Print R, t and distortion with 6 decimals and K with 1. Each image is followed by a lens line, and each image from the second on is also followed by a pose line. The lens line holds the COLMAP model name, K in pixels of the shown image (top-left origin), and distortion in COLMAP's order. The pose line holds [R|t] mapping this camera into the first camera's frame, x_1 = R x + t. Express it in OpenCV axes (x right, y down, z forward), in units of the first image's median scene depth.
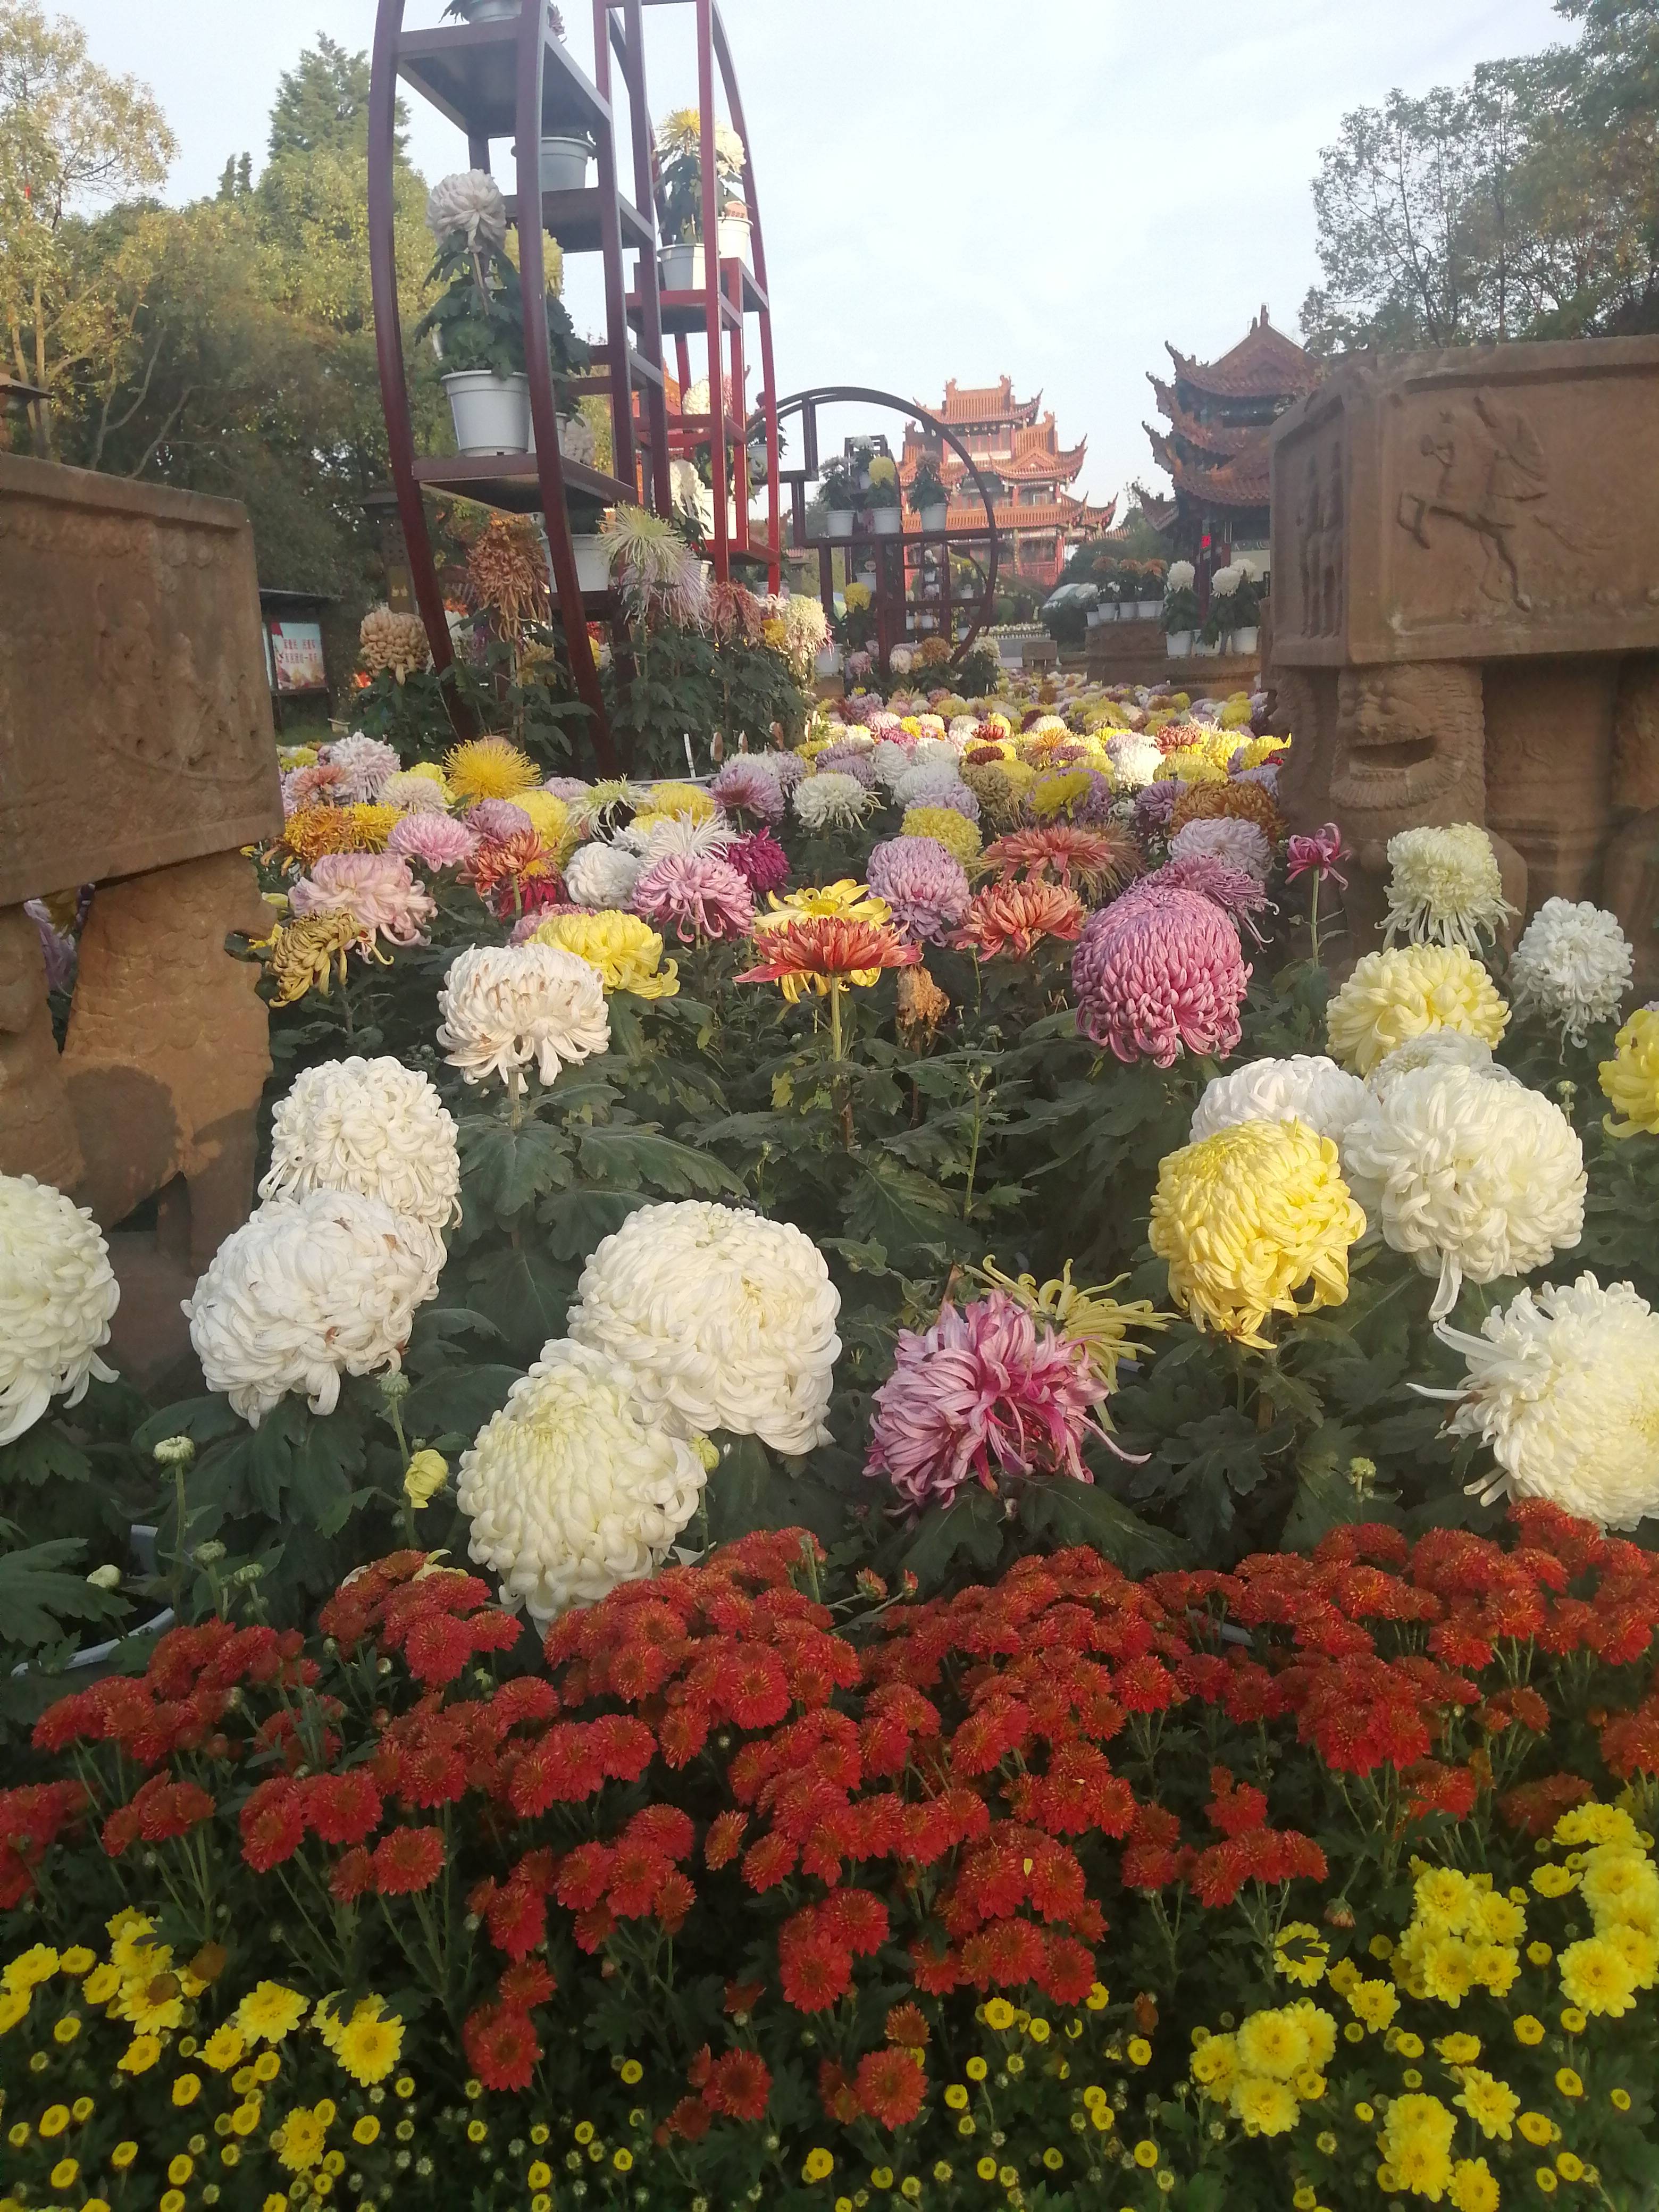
lens RADIAL K [[1795.2, 0, 825.8], [0, 1795.2, 1100.4], [0, 0, 1]] dist [-0.002347, 0.004639]
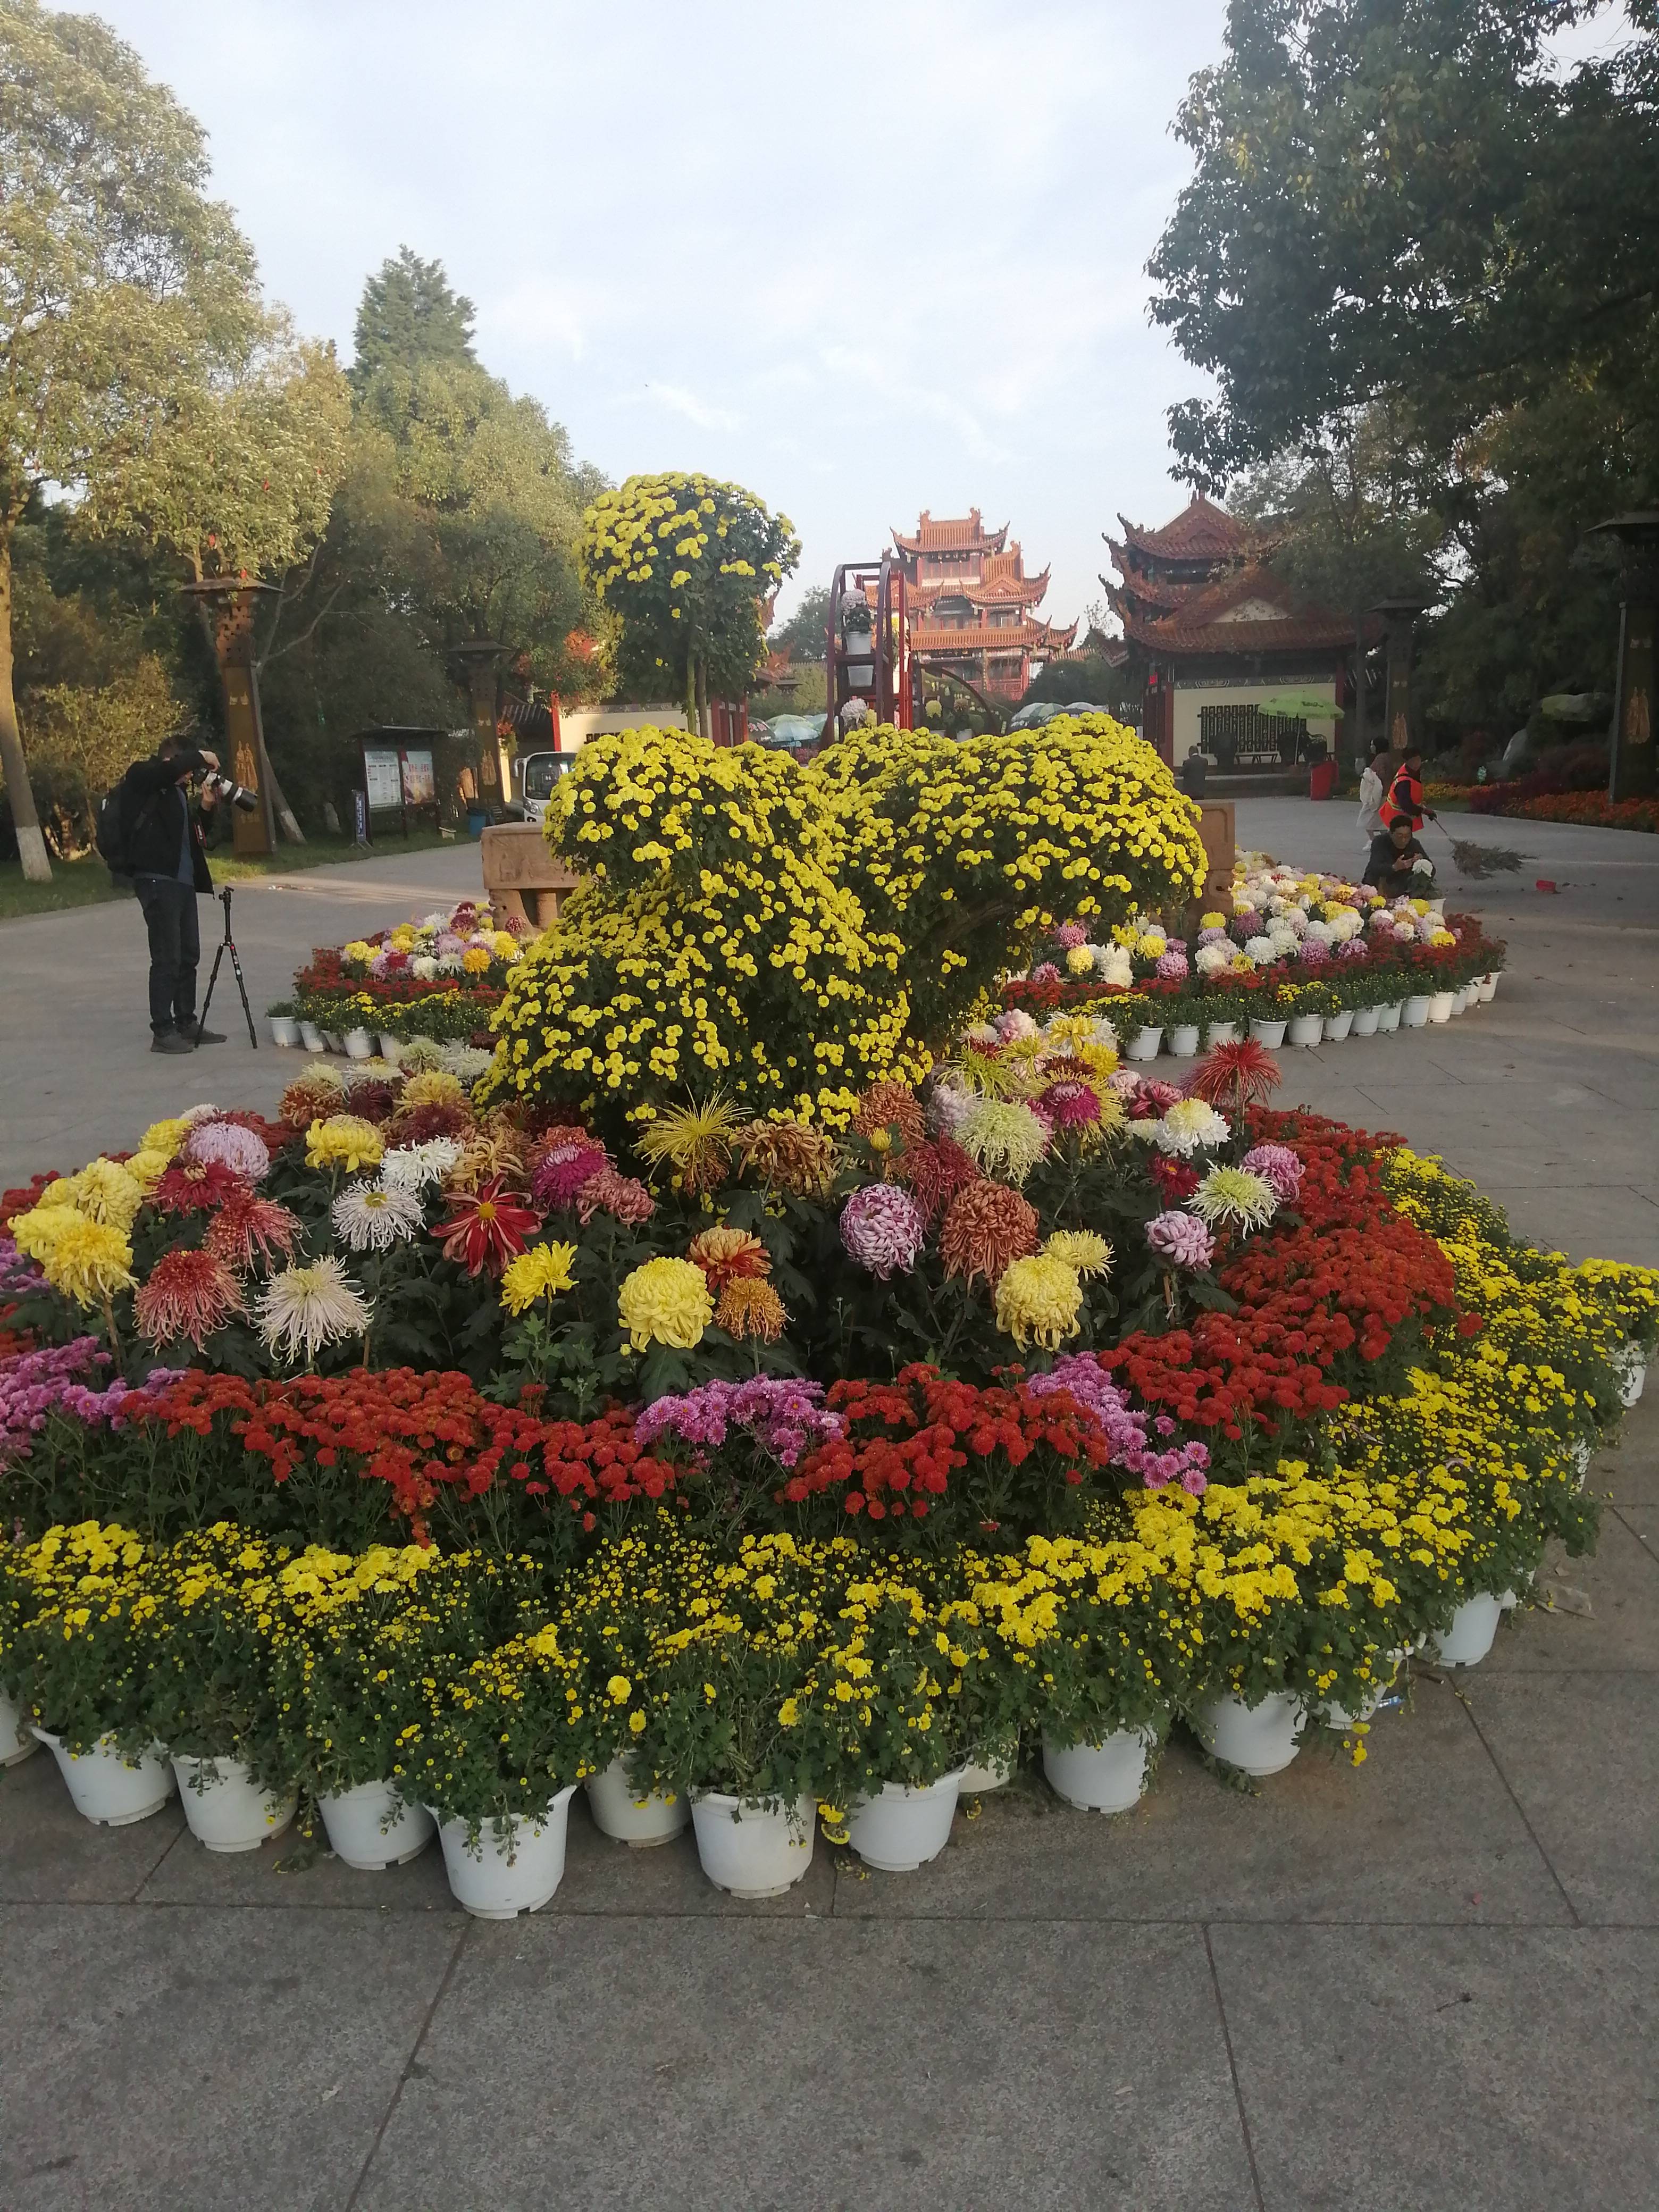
lens RADIAL K [[1795.2, 0, 835.6], [0, 1795.2, 1109.7], [0, 0, 1]] dist [-0.002347, 0.004639]
pose [[0.999648, 0.007290, 0.025520, -0.011383], [-0.006062, 0.998835, -0.047884, 0.012733], [-0.025840, 0.047713, 0.998527, -0.075898]]
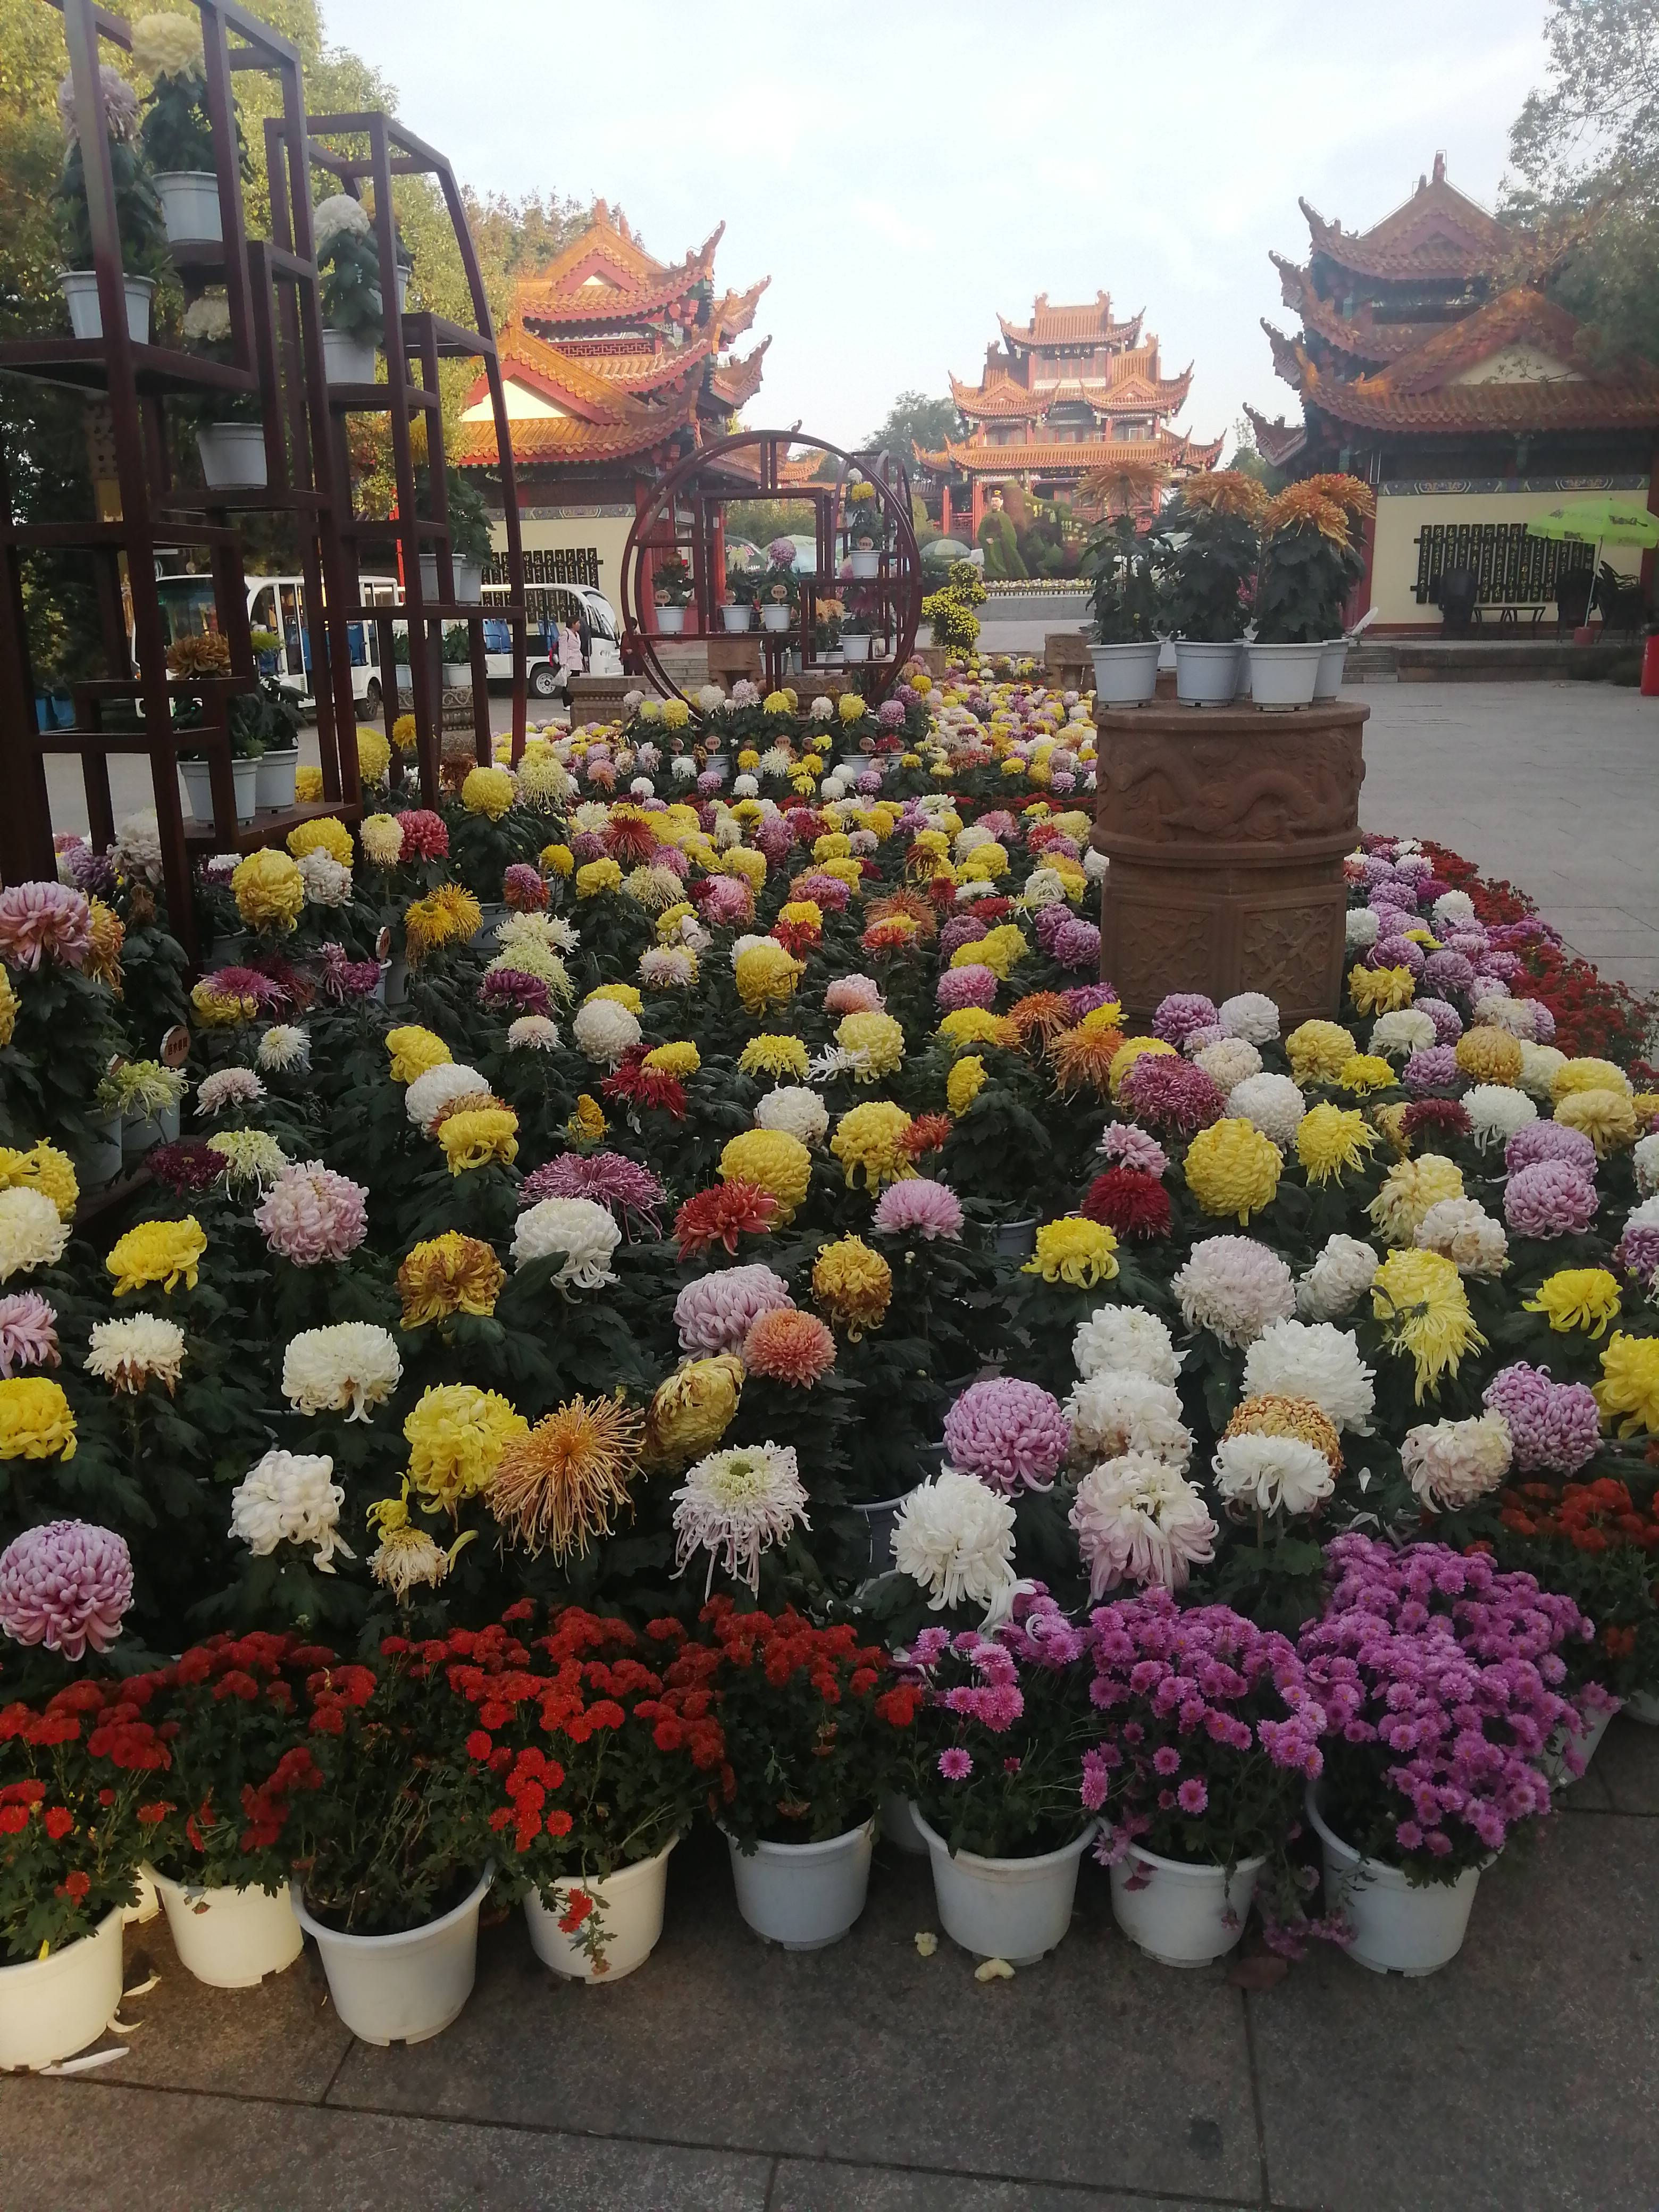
lens RADIAL K [[1795.2, 0, 825.4], [0, 1795.2, 1105.2], [0, 0, 1]] dist [-0.002347, 0.004639]
pose [[0.998268, 0.040685, -0.042492, 0.022726], [-0.039220, 0.998625, 0.034772, -0.039754], [0.043848, -0.033045, 0.998492, 0.133058]]
